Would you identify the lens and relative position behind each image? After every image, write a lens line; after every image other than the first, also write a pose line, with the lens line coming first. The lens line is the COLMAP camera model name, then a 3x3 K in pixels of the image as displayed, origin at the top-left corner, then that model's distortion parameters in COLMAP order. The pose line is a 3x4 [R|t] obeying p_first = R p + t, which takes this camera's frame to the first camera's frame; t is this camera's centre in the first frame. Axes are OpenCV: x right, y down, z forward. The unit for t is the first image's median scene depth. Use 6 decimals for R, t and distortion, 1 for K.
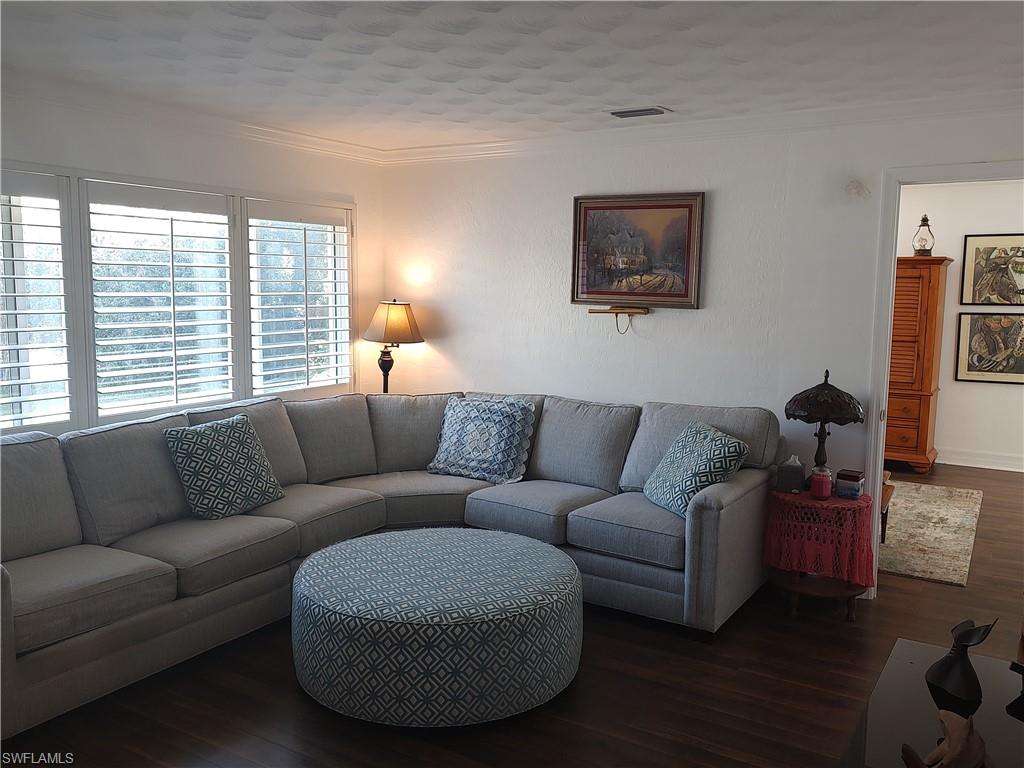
lens RADIAL K [[855.9, 0, 512.0], [0, 855.9, 384.0], [0, 0, 1]] dist [0.055891, -0.076280]
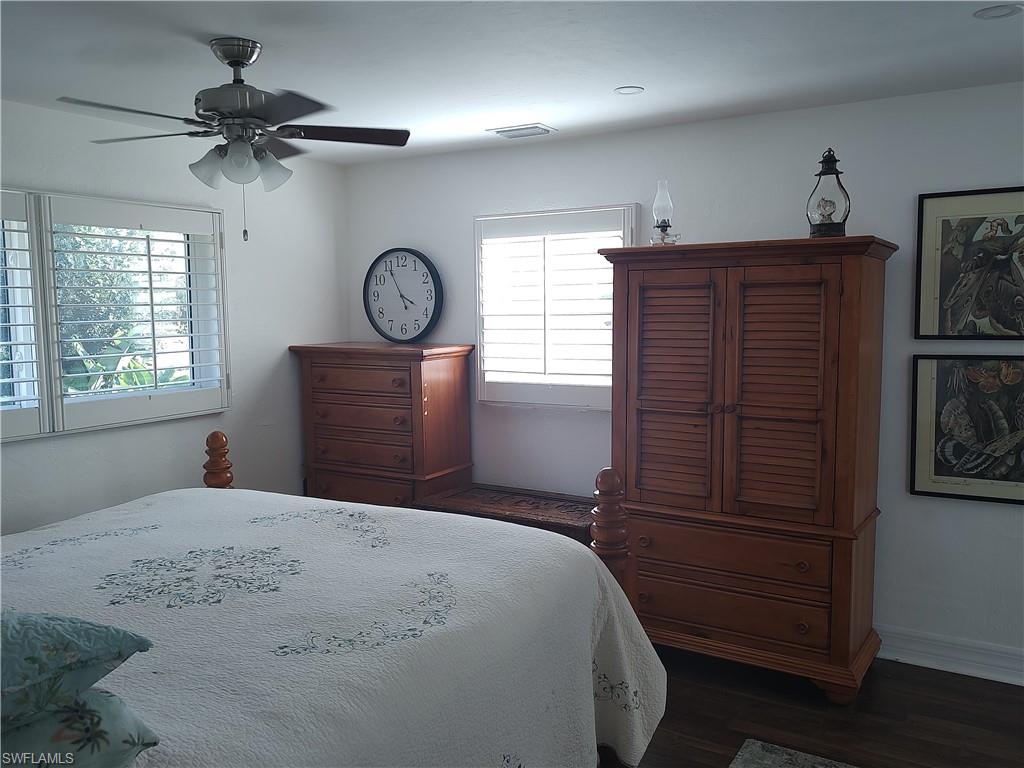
lens RADIAL K [[854.2, 0, 513.0], [0, 854.2, 371.8], [0, 0, 1]] dist [0.001570, 0.002270]
pose [[0.999858, -0.015960, -0.005496, 0.425684], [0.015785, 0.999406, -0.030643, -0.089105], [0.005982, 0.030552, 0.999515, 0.749144]]
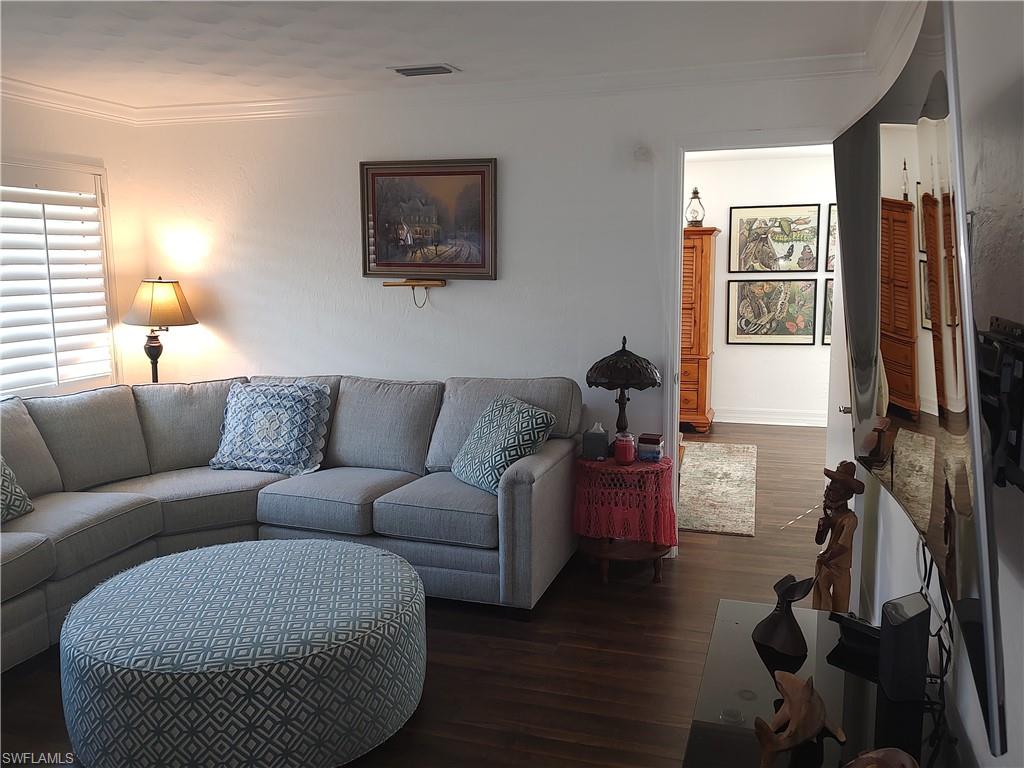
lens RADIAL K [[855.9, 0, 512.0], [0, 855.9, 384.0], [0, 0, 1]] dist [0.055891, -0.076280]
pose [[0.968520, -0.052164, 0.243408, -0.007866], [0.046641, 0.998508, 0.028405, 0.003991], [-0.244526, -0.016159, 0.969508, 0.049722]]
